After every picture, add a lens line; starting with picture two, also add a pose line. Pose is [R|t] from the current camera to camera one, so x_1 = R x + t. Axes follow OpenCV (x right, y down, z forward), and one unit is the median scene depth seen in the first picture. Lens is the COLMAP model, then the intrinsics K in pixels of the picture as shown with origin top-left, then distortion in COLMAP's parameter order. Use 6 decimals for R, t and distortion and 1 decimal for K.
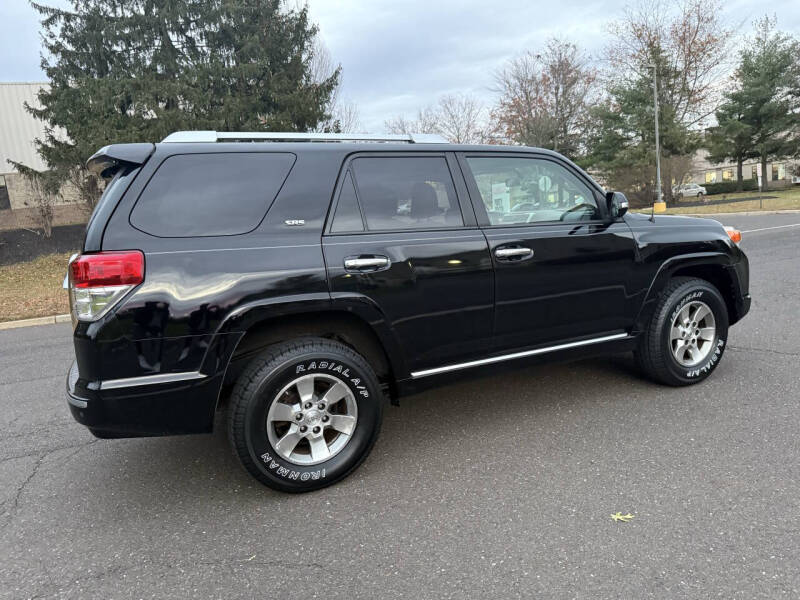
lens RADIAL K [[568.4, 0, 400.0], [0, 568.4, 300.0], [0, 0, 1]] dist [0.015275, -0.017123]
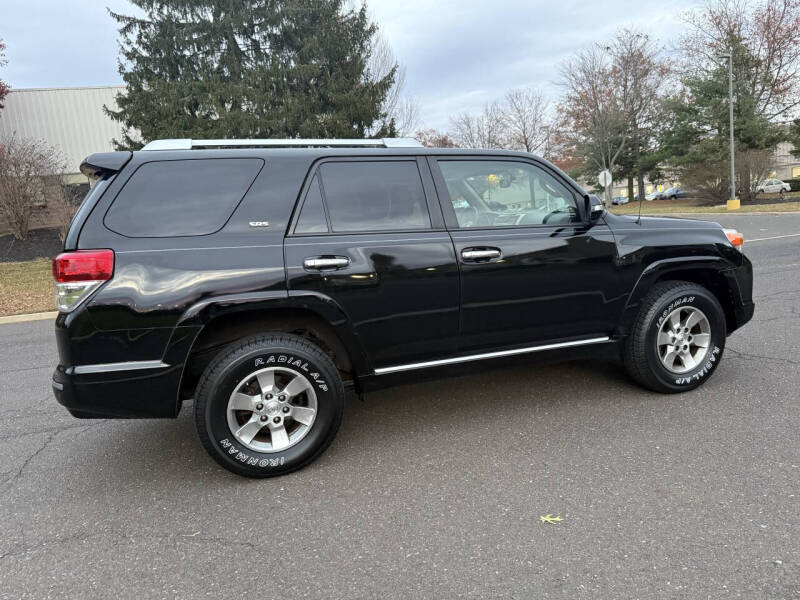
lens RADIAL K [[566.1, 0, 400.0], [0, 566.1, 300.0], [0, 0, 1]] dist [0.023986, -0.030181]
pose [[0.993200, 0.022063, -0.114309, 0.141979], [-0.021216, 0.999738, 0.008614, -0.006669], [0.114469, -0.006130, 0.993408, -0.017546]]
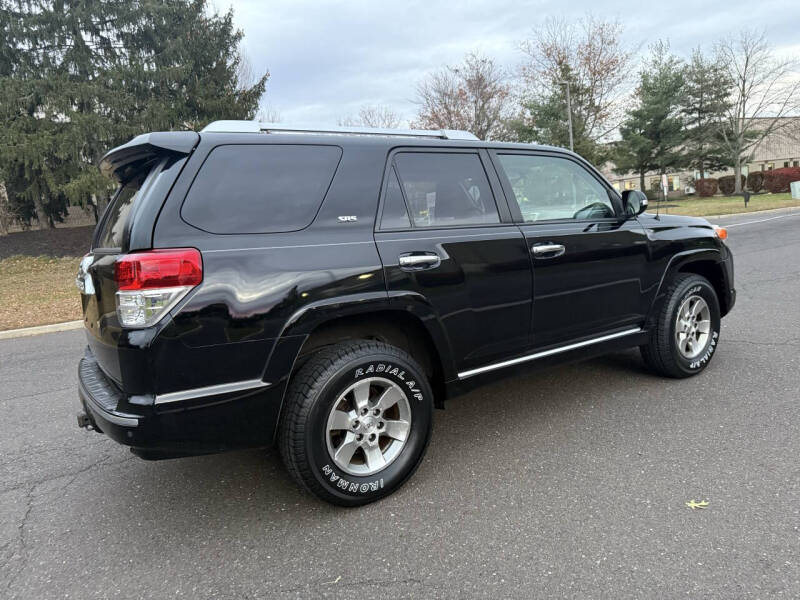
lens RADIAL K [[566.1, 0, 400.0], [0, 566.1, 300.0], [0, 0, 1]] dist [0.023986, -0.030181]
pose [[0.989759, -0.025180, 0.140507, -0.163451], [0.027638, 0.999497, -0.015575, 0.011627], [-0.140044, 0.019299, 0.989957, 0.041623]]
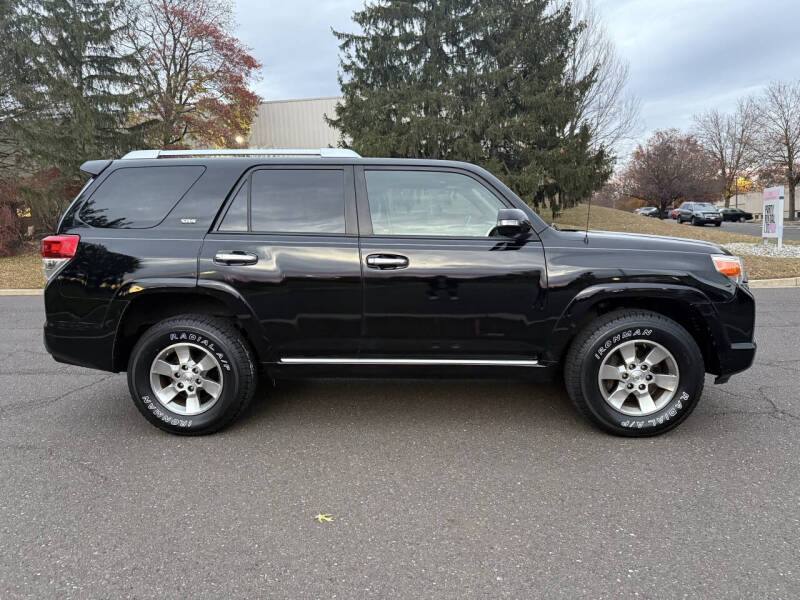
lens RADIAL K [[566.1, 0, 400.0], [0, 566.1, 300.0], [0, 0, 1]] dist [0.023986, -0.030181]
pose [[0.871517, 0.117873, -0.475987, 0.592368], [-0.116546, 0.992656, 0.032427, -0.041776], [0.476314, 0.027214, 0.878854, 0.085183]]
